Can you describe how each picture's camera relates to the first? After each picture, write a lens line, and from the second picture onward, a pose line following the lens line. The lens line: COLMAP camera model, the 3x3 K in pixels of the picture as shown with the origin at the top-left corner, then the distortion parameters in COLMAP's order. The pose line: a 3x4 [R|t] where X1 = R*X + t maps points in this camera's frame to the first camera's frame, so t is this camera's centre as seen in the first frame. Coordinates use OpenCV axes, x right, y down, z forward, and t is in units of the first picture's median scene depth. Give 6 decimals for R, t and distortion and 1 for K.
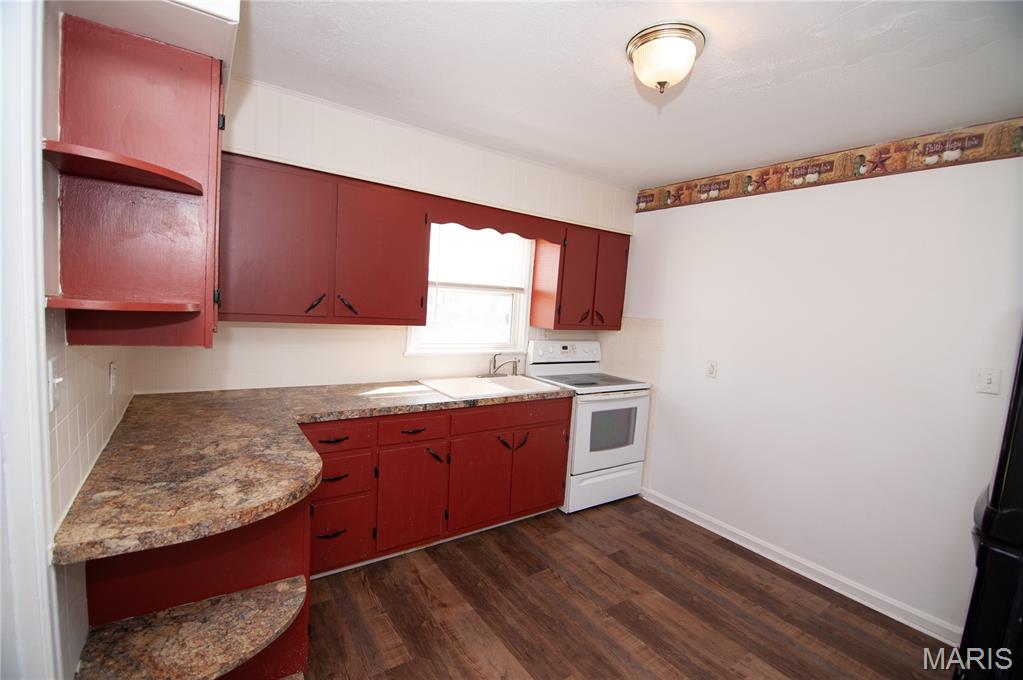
lens RADIAL K [[450.7, 0, 507.7], [0, 450.7, 343.2], [0, 0, 1]] dist [-0.009585, -0.000543]
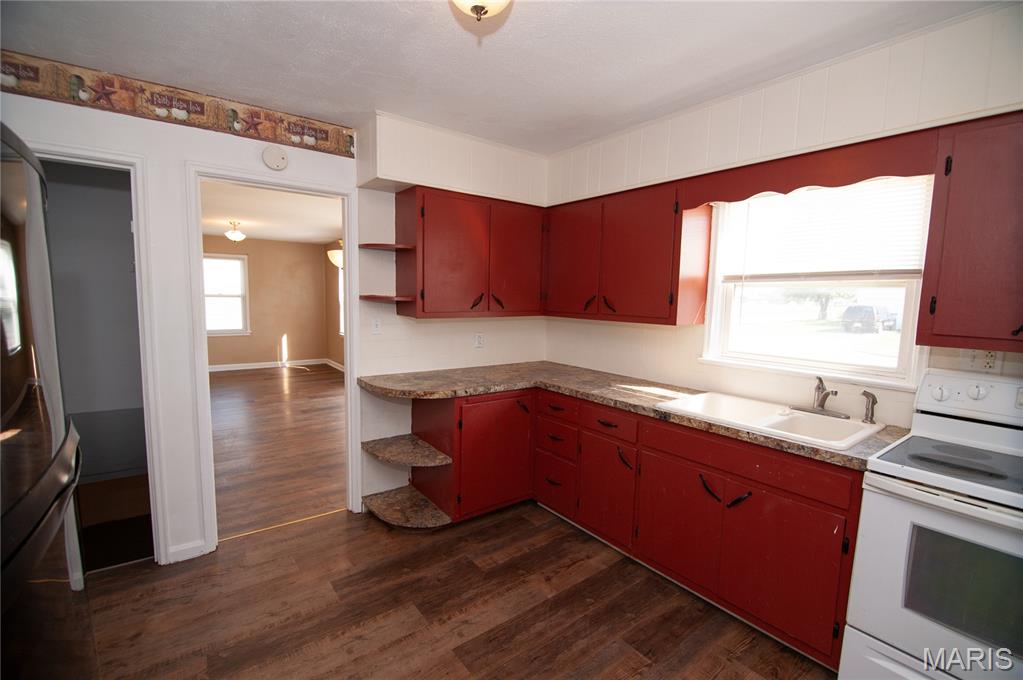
lens RADIAL K [[450.7, 0, 506.8], [0, 450.7, 336.0], [0, 0, 1]] dist [-0.009585, -0.000543]
pose [[0.035745, 0.033875, -0.998787, 0.773150], [-0.103621, 0.994164, 0.030009, -0.010151], [0.993974, 0.102423, 0.039046, 0.689181]]
